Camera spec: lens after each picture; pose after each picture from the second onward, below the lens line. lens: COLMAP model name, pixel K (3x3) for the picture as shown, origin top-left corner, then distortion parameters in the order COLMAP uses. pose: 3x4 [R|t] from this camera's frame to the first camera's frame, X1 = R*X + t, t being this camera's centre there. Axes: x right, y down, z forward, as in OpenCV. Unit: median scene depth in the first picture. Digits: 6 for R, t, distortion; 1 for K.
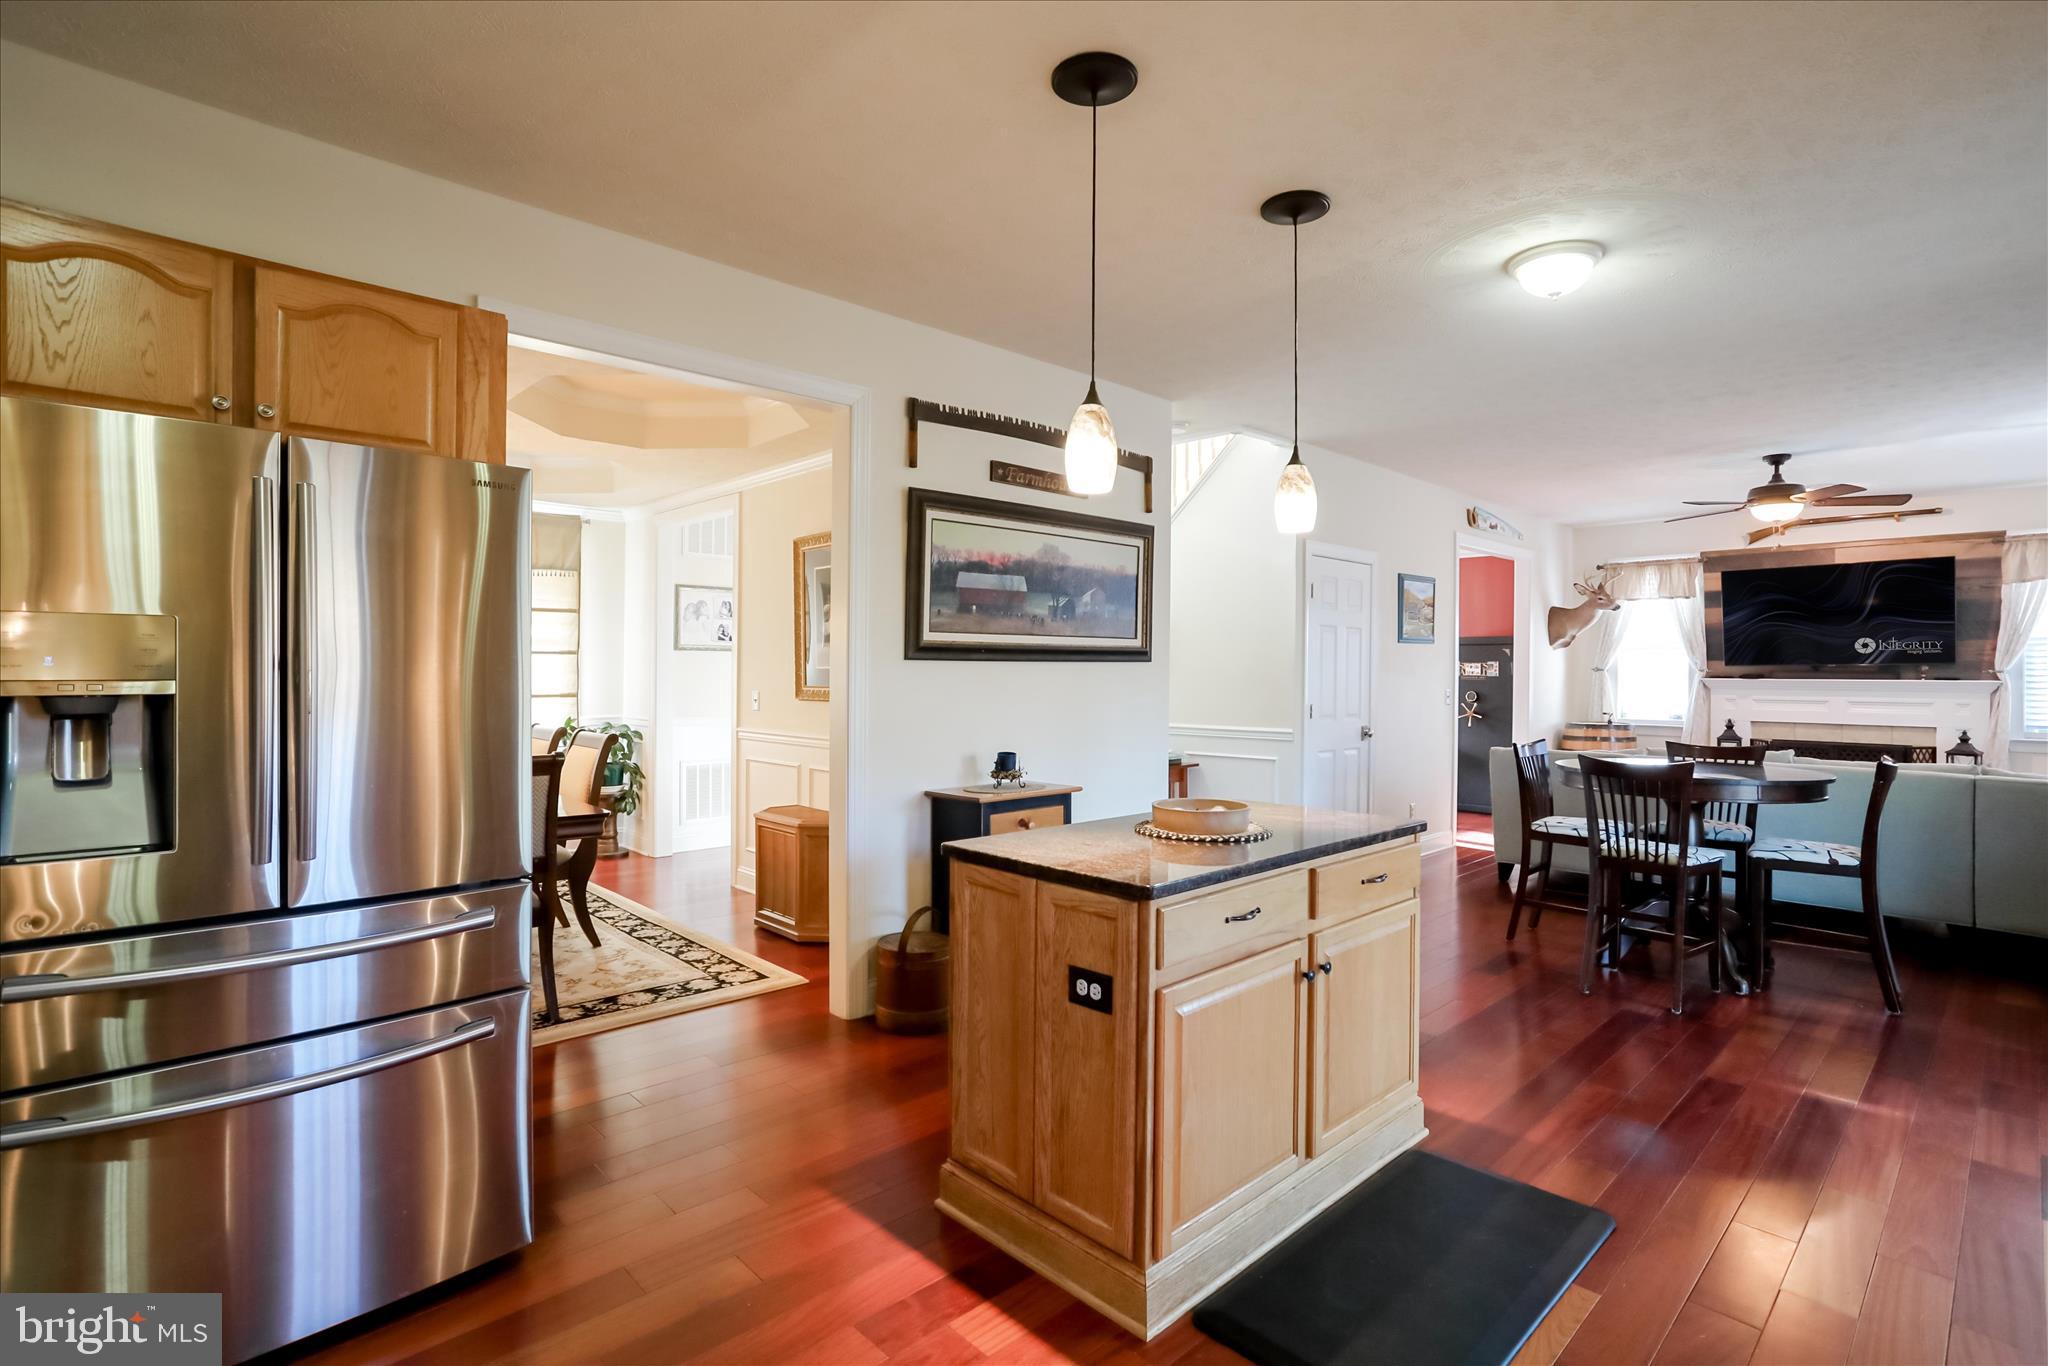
lens RADIAL K [[986.8, 0, 1021.8], [0, 986.8, 668.7], [0, 0, 1]] dist [-0.049124, 0.035270]
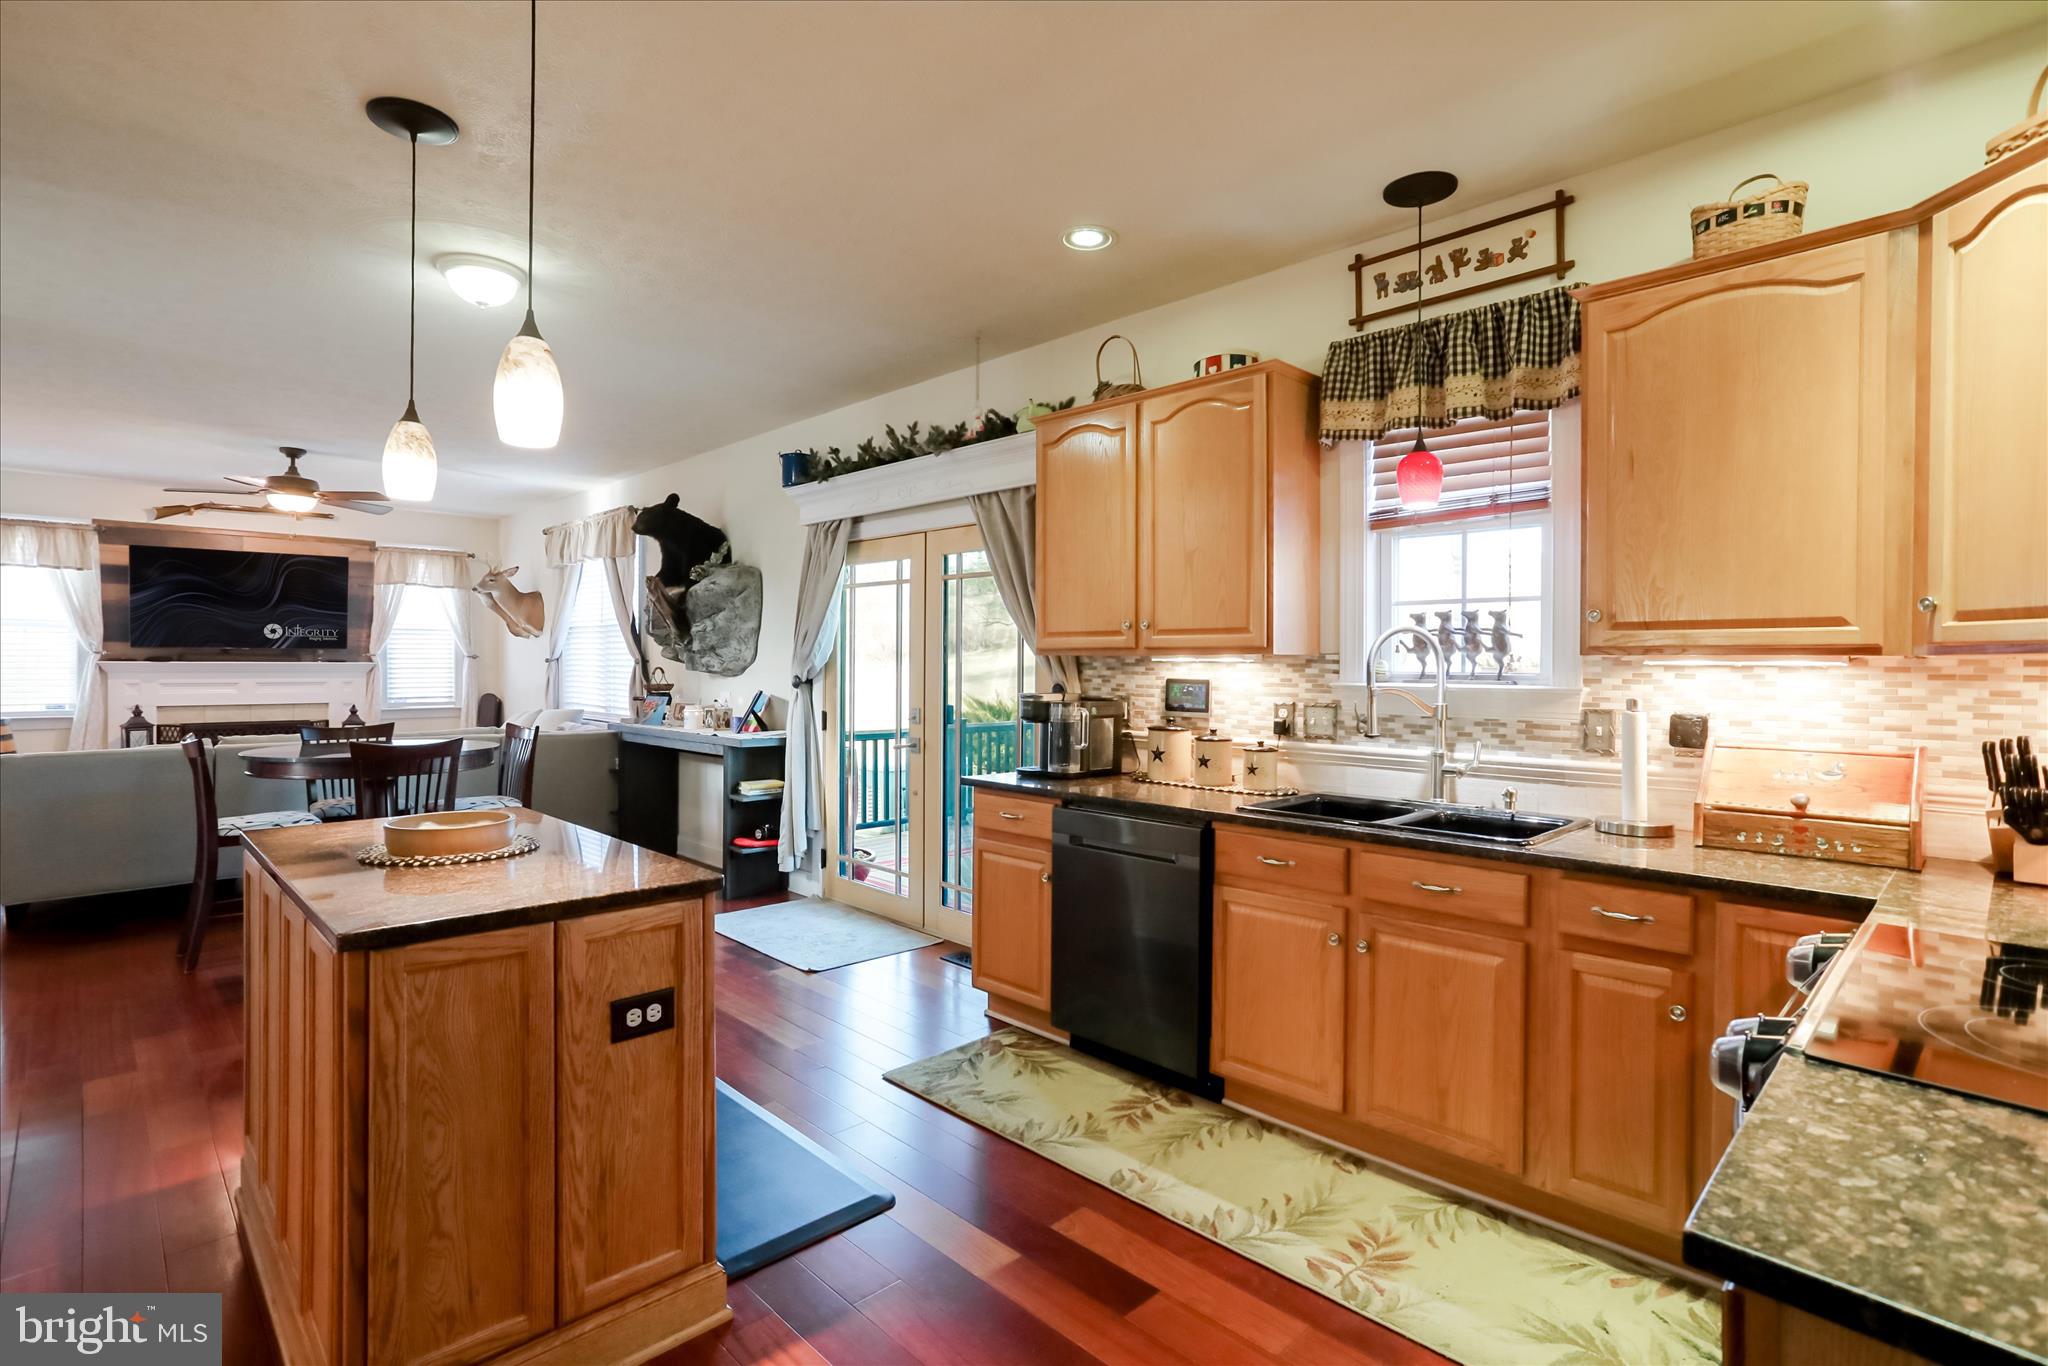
lens RADIAL K [[986.8, 0, 1021.8], [0, 986.8, 668.7], [0, 0, 1]] dist [-0.049124, 0.035270]
pose [[-0.003751, -0.011967, 0.999921, -0.215522], [-0.008507, 0.999893, 0.011935, -0.001584], [-0.999957, -0.008461, -0.003852, 0.171463]]
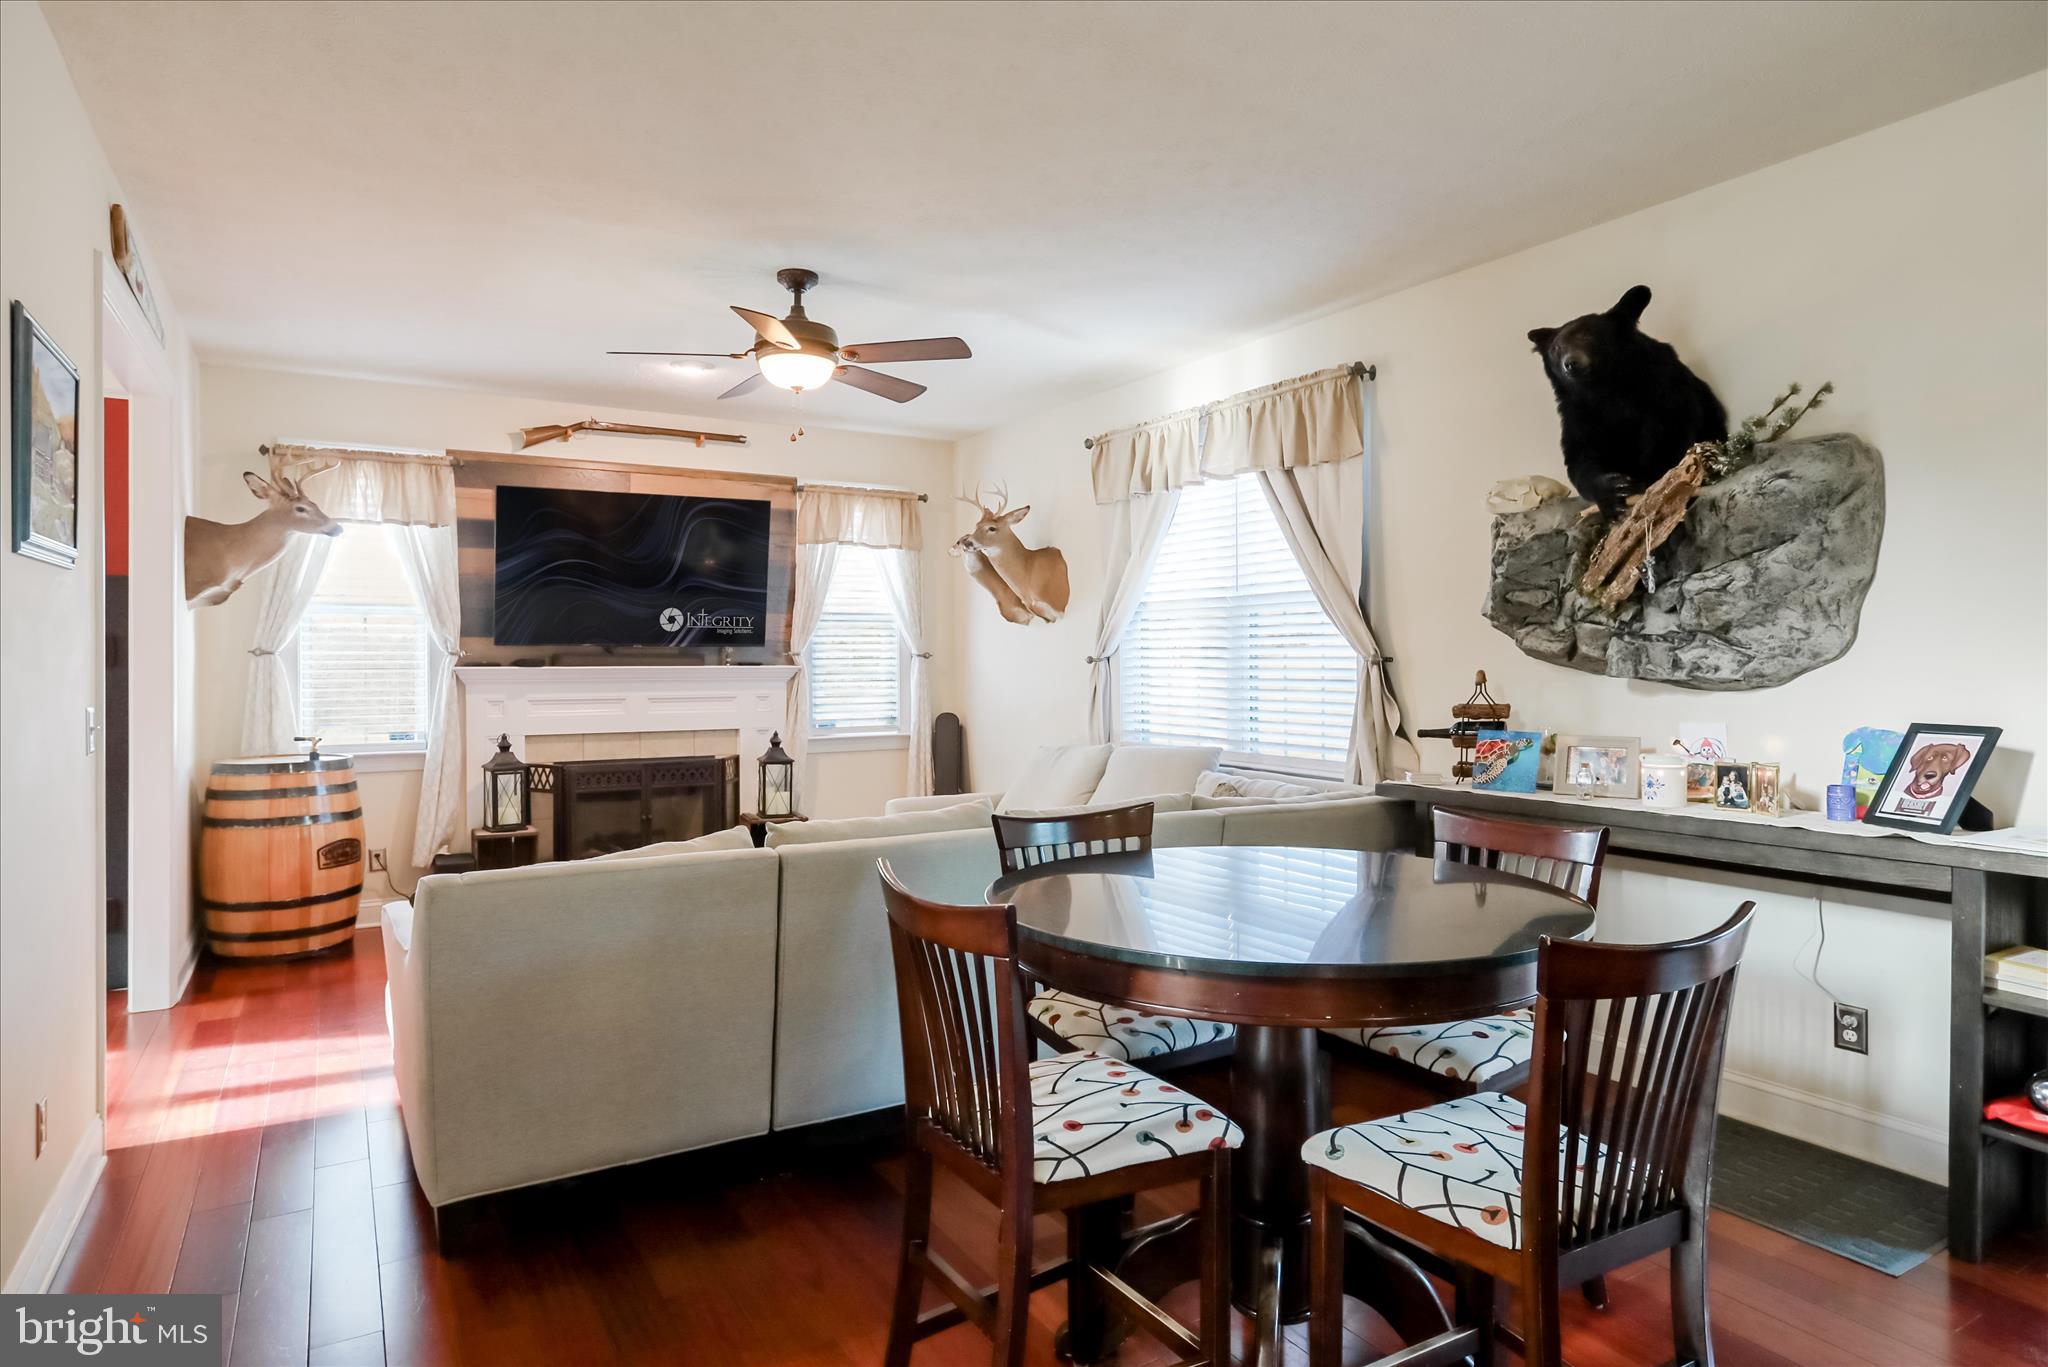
lens RADIAL K [[1148.4, 0, 1028.7], [0, 1148.4, 664.3], [0, 0, 1]] dist [-0.052887, 0.062060]
pose [[0.216156, -0.010339, 0.976304, 0.123018], [0.002010, 0.999947, 0.010144, 0.001867], [-0.976357, -0.000231, 0.216165, 0.573098]]
